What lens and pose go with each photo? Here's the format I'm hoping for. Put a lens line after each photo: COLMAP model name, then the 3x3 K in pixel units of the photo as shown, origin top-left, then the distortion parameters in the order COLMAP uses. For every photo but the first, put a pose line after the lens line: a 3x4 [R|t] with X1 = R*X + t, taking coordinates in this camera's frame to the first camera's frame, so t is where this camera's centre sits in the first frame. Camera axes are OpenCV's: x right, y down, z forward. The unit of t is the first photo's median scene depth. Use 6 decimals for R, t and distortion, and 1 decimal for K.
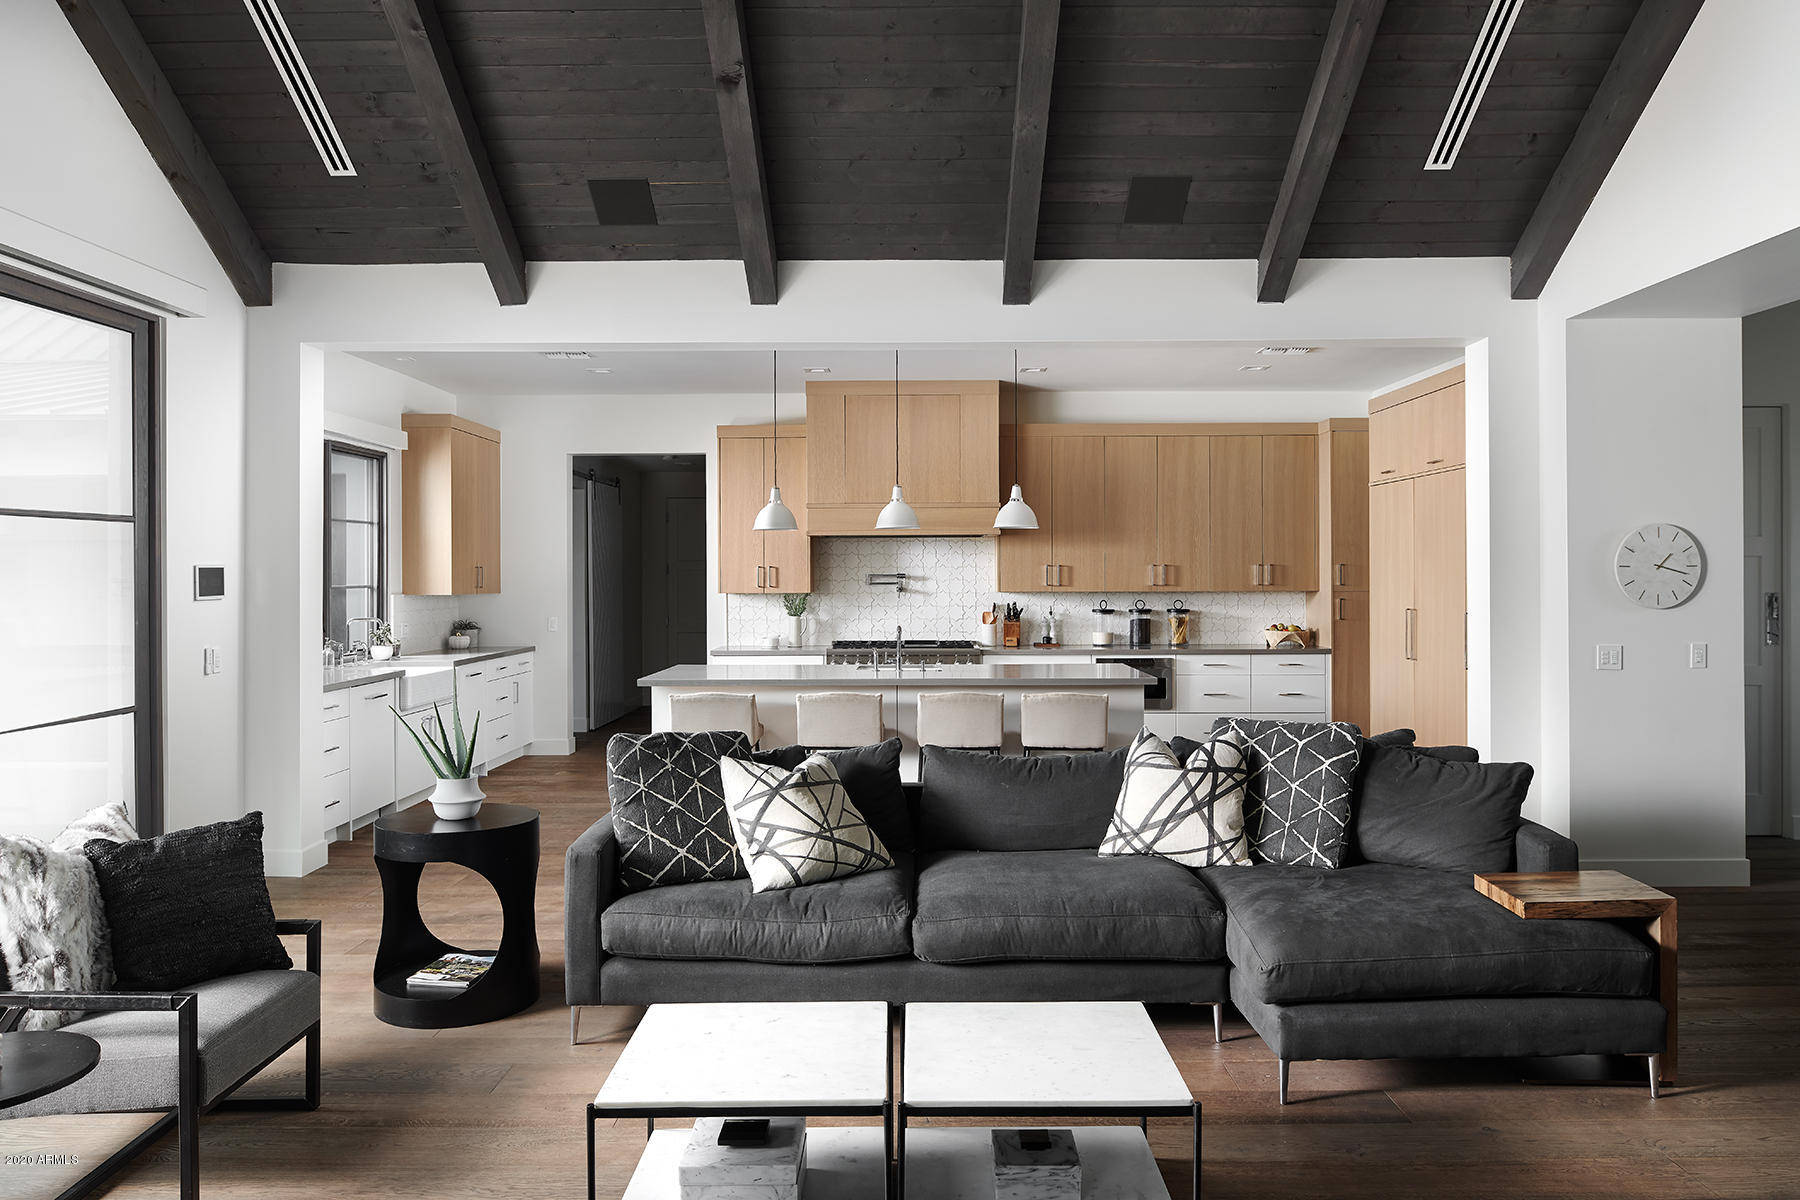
lens RADIAL K [[1231.1, 0, 900.8], [0, 1231.1, 570.5], [0, 0, 1]] dist [0.000703, -0.000133]
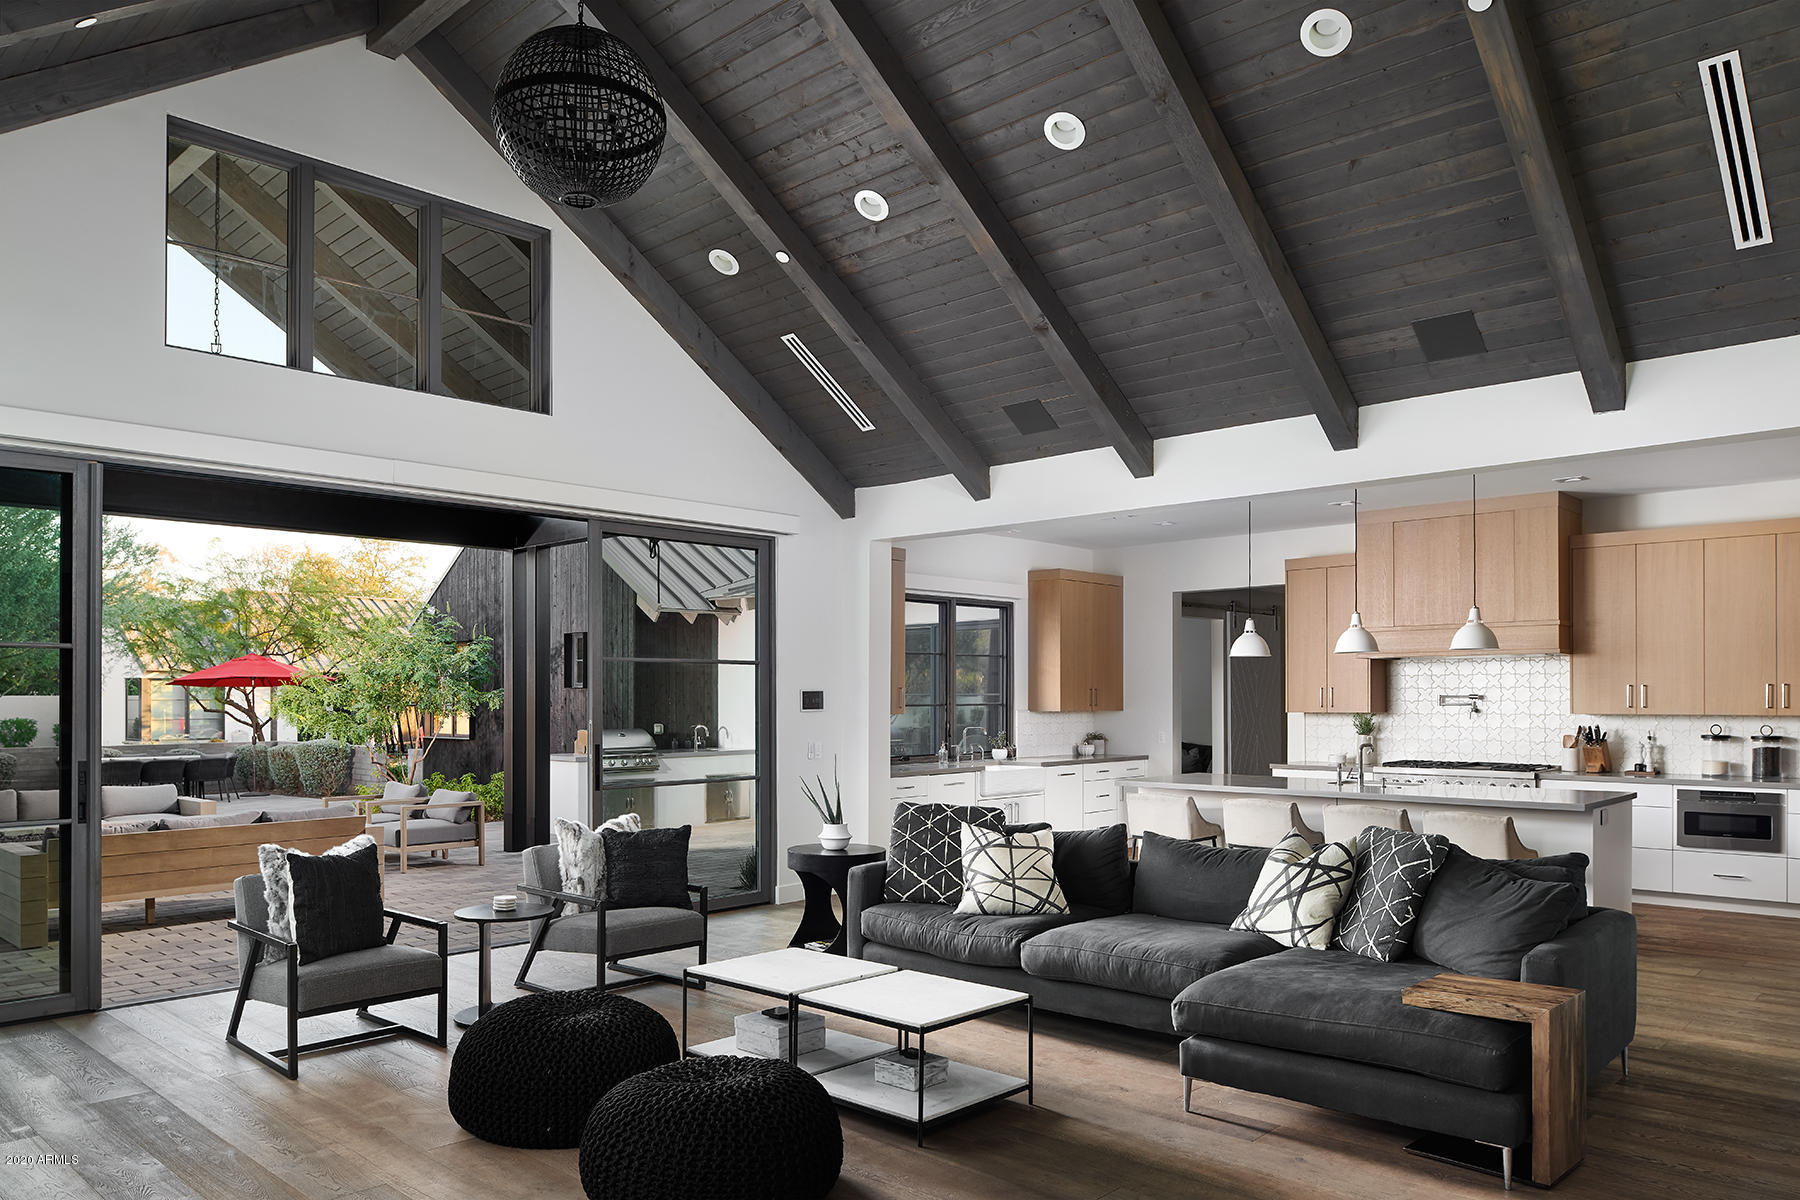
lens RADIAL K [[1258.1, 0, 899.5], [0, 1258.1, 694.1], [0, 0, 1]] dist [0.002588, -0.000800]
pose [[0.730925, 0.000405, -0.682458, 0.762253], [0.001898, 0.999995, 0.002626, -0.002763], [0.682455, -0.003214, 0.730920, -0.120941]]
